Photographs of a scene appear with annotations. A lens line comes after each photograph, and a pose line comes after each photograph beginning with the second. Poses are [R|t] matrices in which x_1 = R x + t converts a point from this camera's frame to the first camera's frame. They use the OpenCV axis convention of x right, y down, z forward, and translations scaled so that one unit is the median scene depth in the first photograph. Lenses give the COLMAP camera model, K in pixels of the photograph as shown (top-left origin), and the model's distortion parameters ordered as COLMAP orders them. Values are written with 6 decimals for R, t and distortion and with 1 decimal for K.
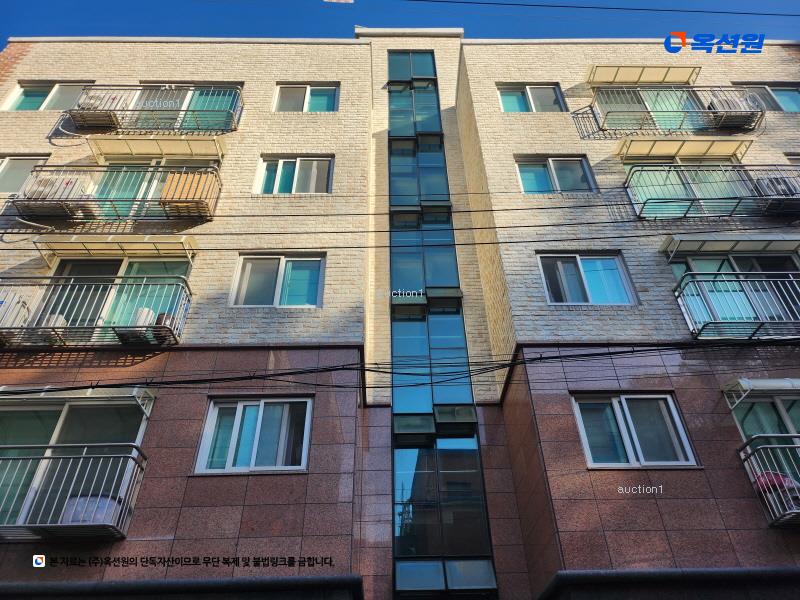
lens RADIAL K [[565.3, 0, 393.7], [0, 565.3, 323.8], [0, 0, 1]] dist [0.051002, -0.042006]
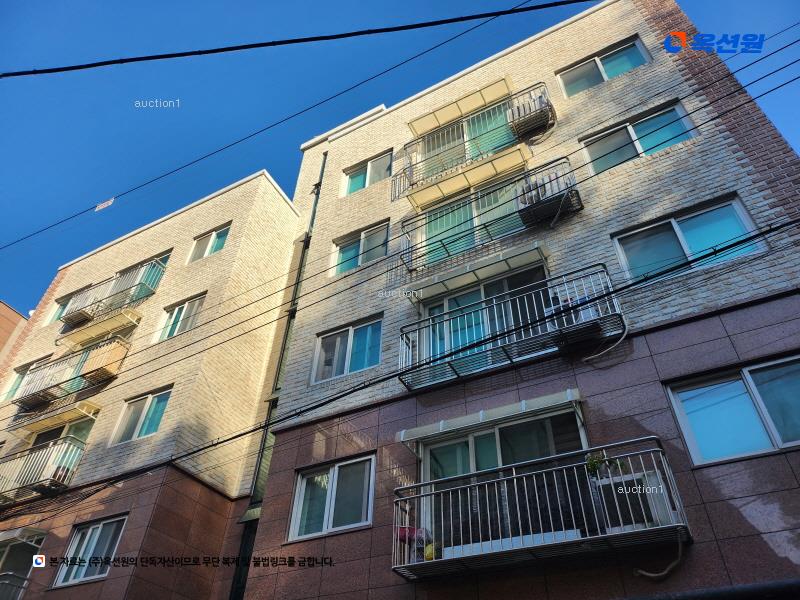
lens RADIAL K [[565.3, 0, 397.0], [0, 565.3, 296.1], [0, 0, 1]] dist [0.051002, -0.042006]
pose [[0.875741, -0.299971, -0.378280, 0.743932], [0.269413, 0.953842, -0.132676, -0.006153], [0.400618, 0.014276, 0.916134, 0.015655]]
